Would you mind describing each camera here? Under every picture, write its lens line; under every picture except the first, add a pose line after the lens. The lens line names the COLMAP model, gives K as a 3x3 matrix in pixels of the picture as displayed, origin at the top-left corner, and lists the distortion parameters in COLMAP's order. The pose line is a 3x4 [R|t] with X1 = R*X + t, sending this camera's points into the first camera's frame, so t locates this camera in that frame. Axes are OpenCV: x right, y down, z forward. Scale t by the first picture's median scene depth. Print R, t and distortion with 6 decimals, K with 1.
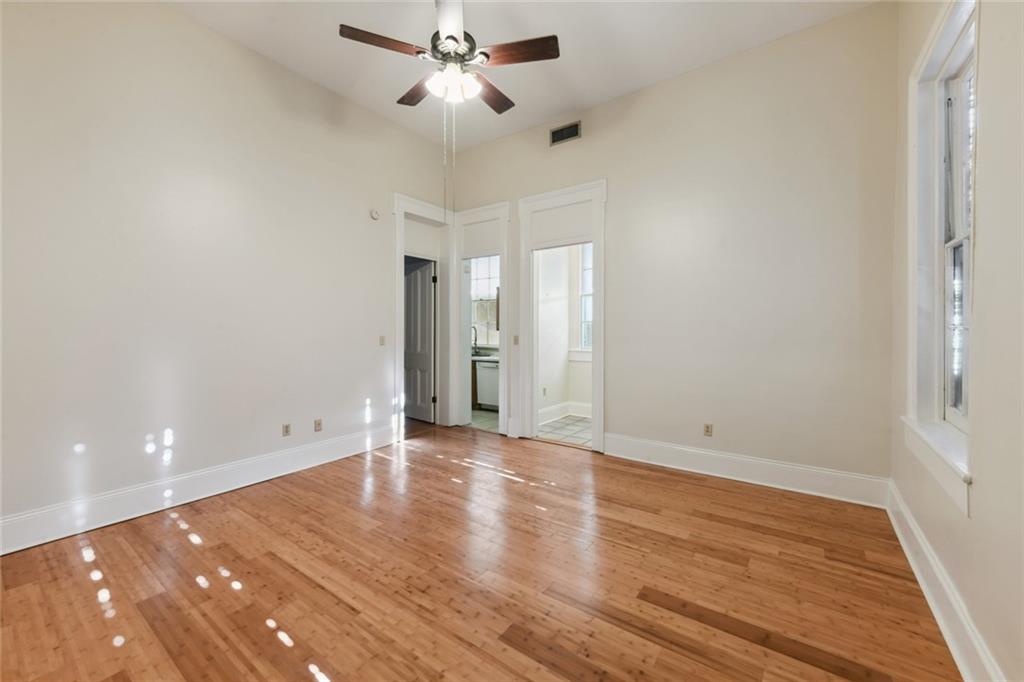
lens RADIAL K [[409.4, 0, 511.7], [0, 409.4, 331.8], [0, 0, 1]] dist [0.007477, -0.000932]
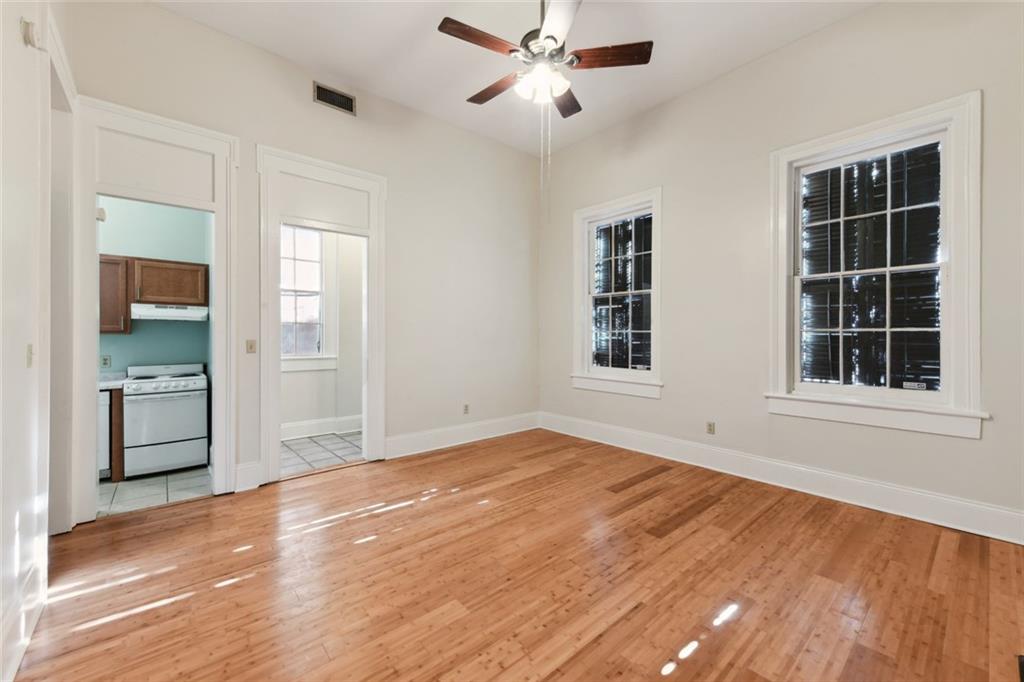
lens RADIAL K [[409.4, 0, 510.8], [0, 409.4, 336.1], [0, 0, 1]] dist [0.007477, -0.000932]
pose [[0.221770, -0.005701, 0.975082, -1.131692], [0.007235, 0.999965, 0.004201, 0.005187], [-0.975072, 0.006123, 0.221803, 0.849793]]
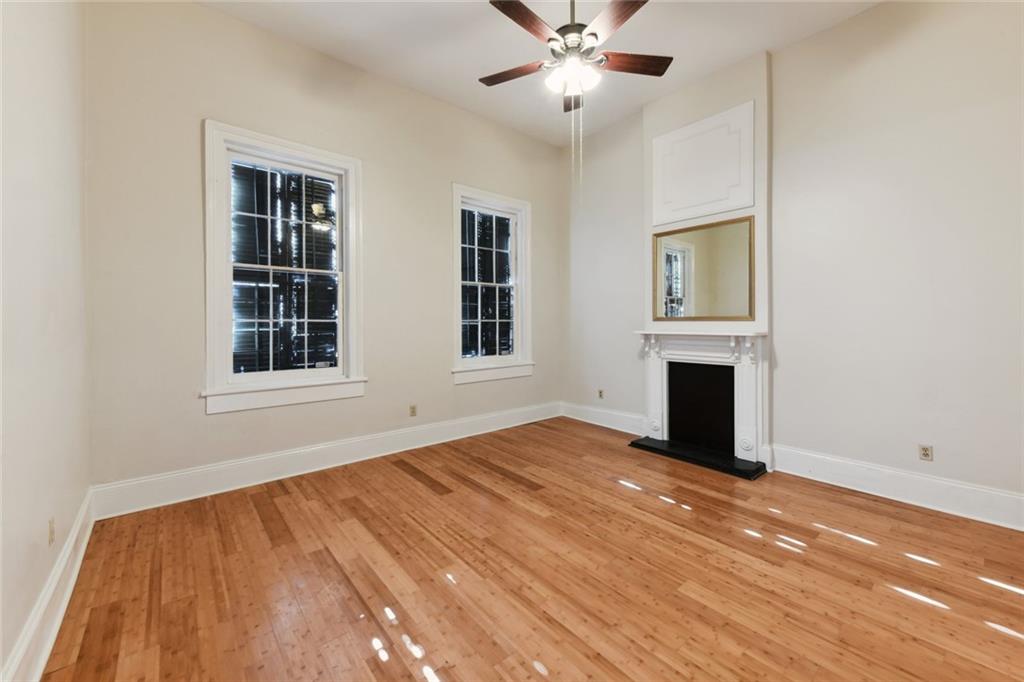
lens RADIAL K [[409.4, 0, 523.2], [0, 409.4, 320.7], [0, 0, 1]] dist [0.007477, -0.000932]
pose [[-0.976854, 0.001281, 0.213902, -0.234323], [0.002082, 0.999992, 0.003522, -0.006875], [-0.213896, 0.003886, -0.976849, 2.009318]]
